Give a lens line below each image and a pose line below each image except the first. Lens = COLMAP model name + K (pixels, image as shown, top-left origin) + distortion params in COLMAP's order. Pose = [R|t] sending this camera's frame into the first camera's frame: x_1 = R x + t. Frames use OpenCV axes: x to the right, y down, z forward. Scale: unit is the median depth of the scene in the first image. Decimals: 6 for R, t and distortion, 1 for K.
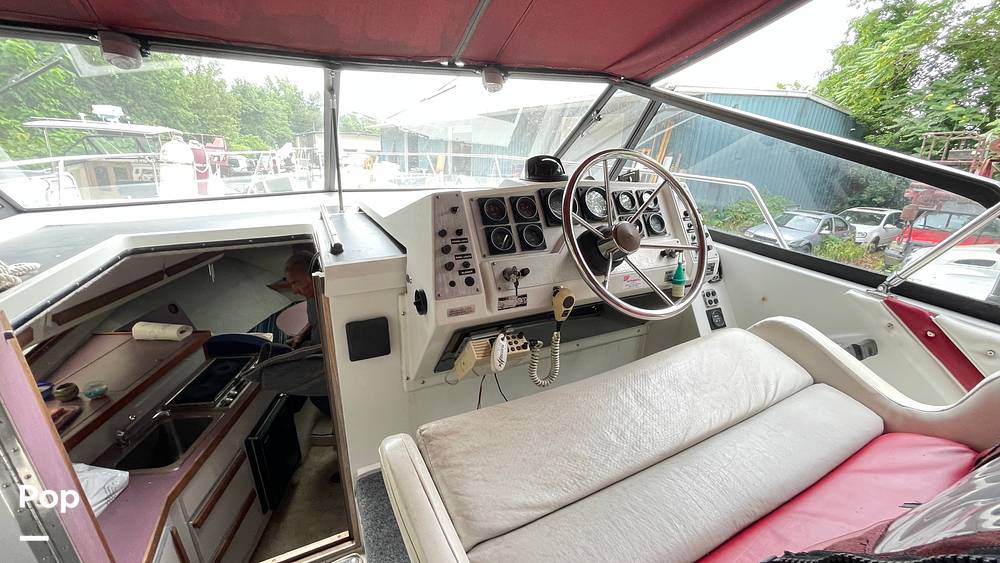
lens RADIAL K [[404.0, 0, 500.8], [0, 404.0, 280.8], [0, 0, 1]] dist [-0.004810, 0.001266]
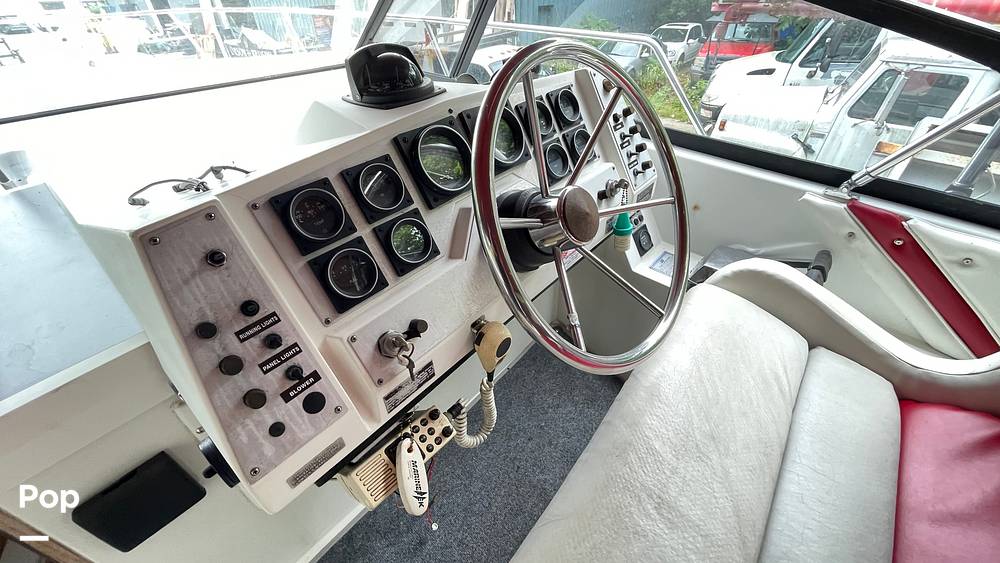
lens RADIAL K [[404.0, 0, 499.1], [0, 404.0, 286.2], [0, 0, 1]] dist [-0.004810, 0.001266]
pose [[0.919299, -0.282591, 0.273920, 0.027401], [0.174401, 0.916446, 0.360154, -0.231454], [-0.352809, -0.283317, 0.891772, 0.497876]]
